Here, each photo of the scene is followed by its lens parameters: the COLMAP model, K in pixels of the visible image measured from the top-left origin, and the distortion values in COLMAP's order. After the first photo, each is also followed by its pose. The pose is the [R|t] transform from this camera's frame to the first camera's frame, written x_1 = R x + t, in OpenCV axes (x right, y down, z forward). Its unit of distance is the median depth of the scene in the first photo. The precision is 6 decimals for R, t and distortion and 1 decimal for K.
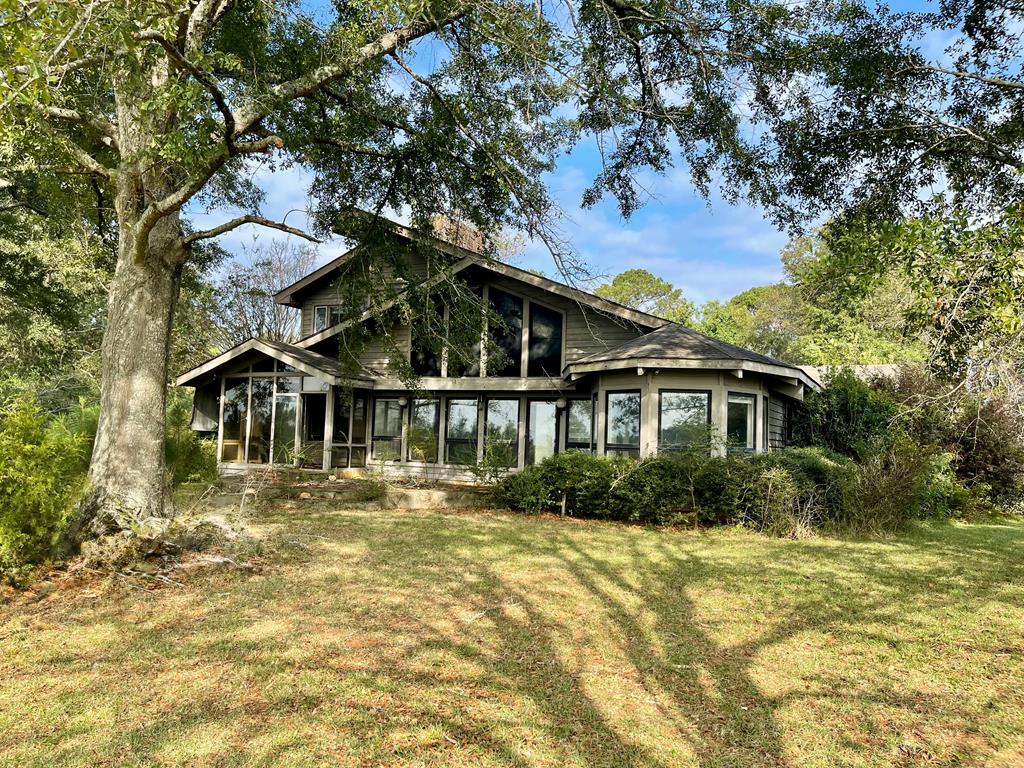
lens RADIAL K [[777.7, 0, 512.0], [0, 777.7, 384.0], [0, 0, 1]] dist [0.072014, -0.000059]
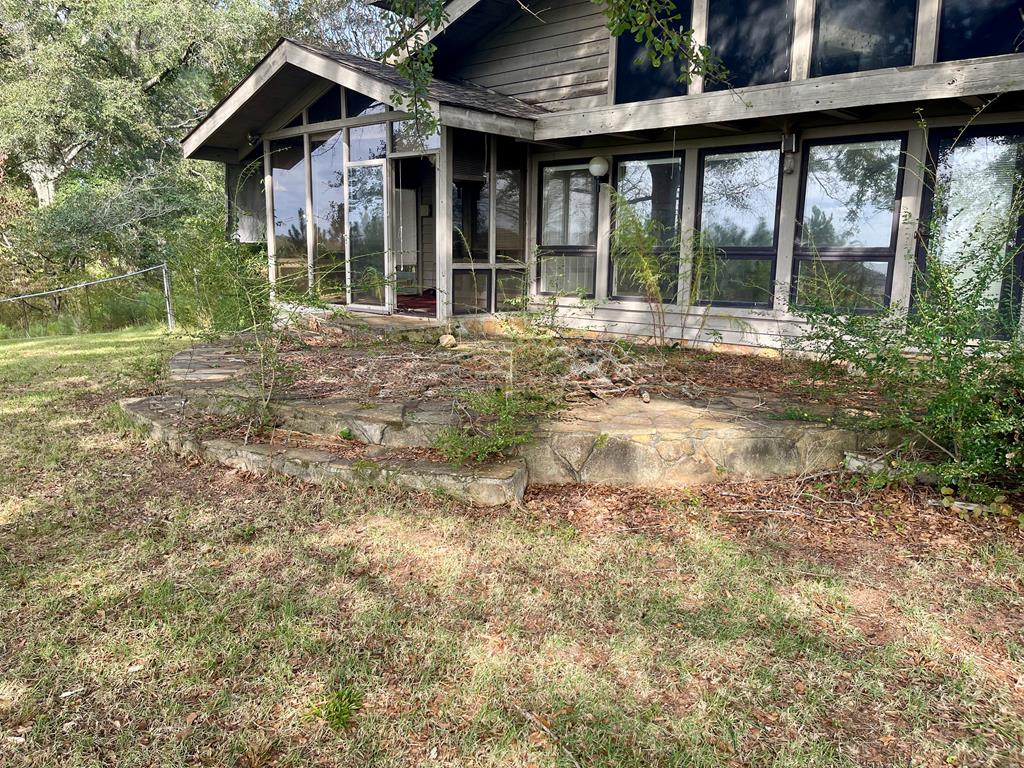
lens RADIAL K [[777.7, 0, 512.0], [0, 777.7, 384.0], [0, 0, 1]] dist [0.072014, -0.000059]
pose [[0.967897, 0.019530, -0.250589, -0.073051], [0.039452, 0.972814, 0.228201, 0.039654], [0.248233, -0.230762, 0.940813, 0.533133]]
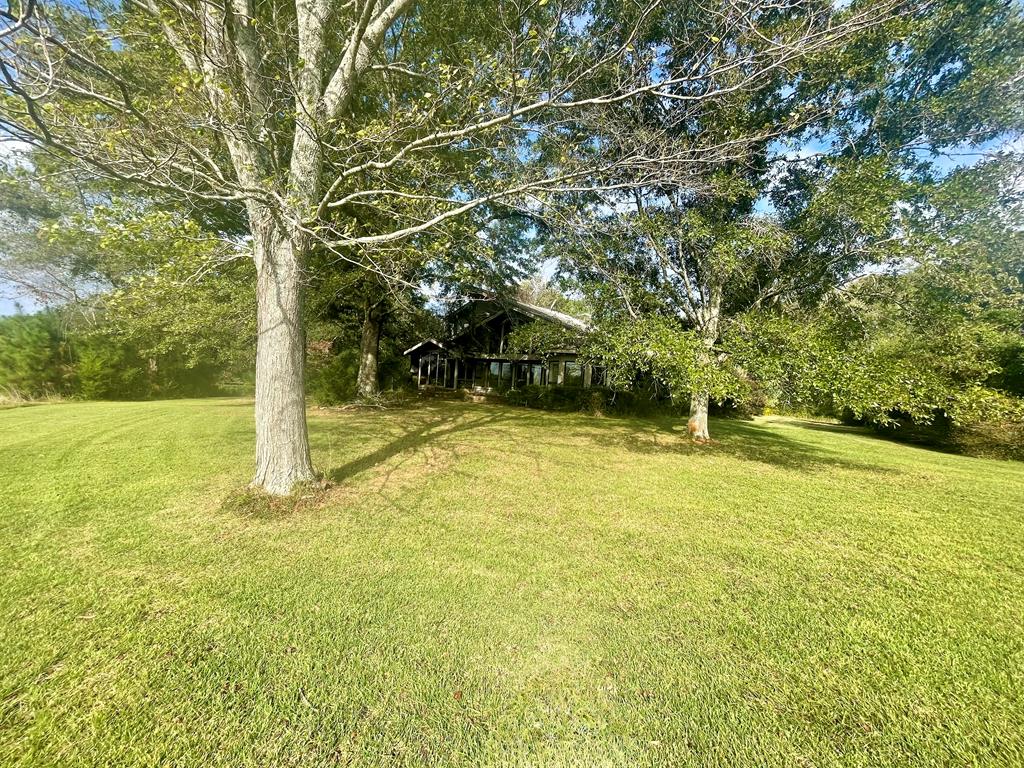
lens RADIAL K [[413.0, 0, 505.9], [0, 413.0, 384.0], [0, 0, 1]] dist [-0.002124, -0.000404]
pose [[0.976117, 0.035113, -0.214389, 0.204546], [-0.019135, 0.996913, 0.076152, -0.011448], [0.216401, -0.070231, 0.973775, -0.262779]]
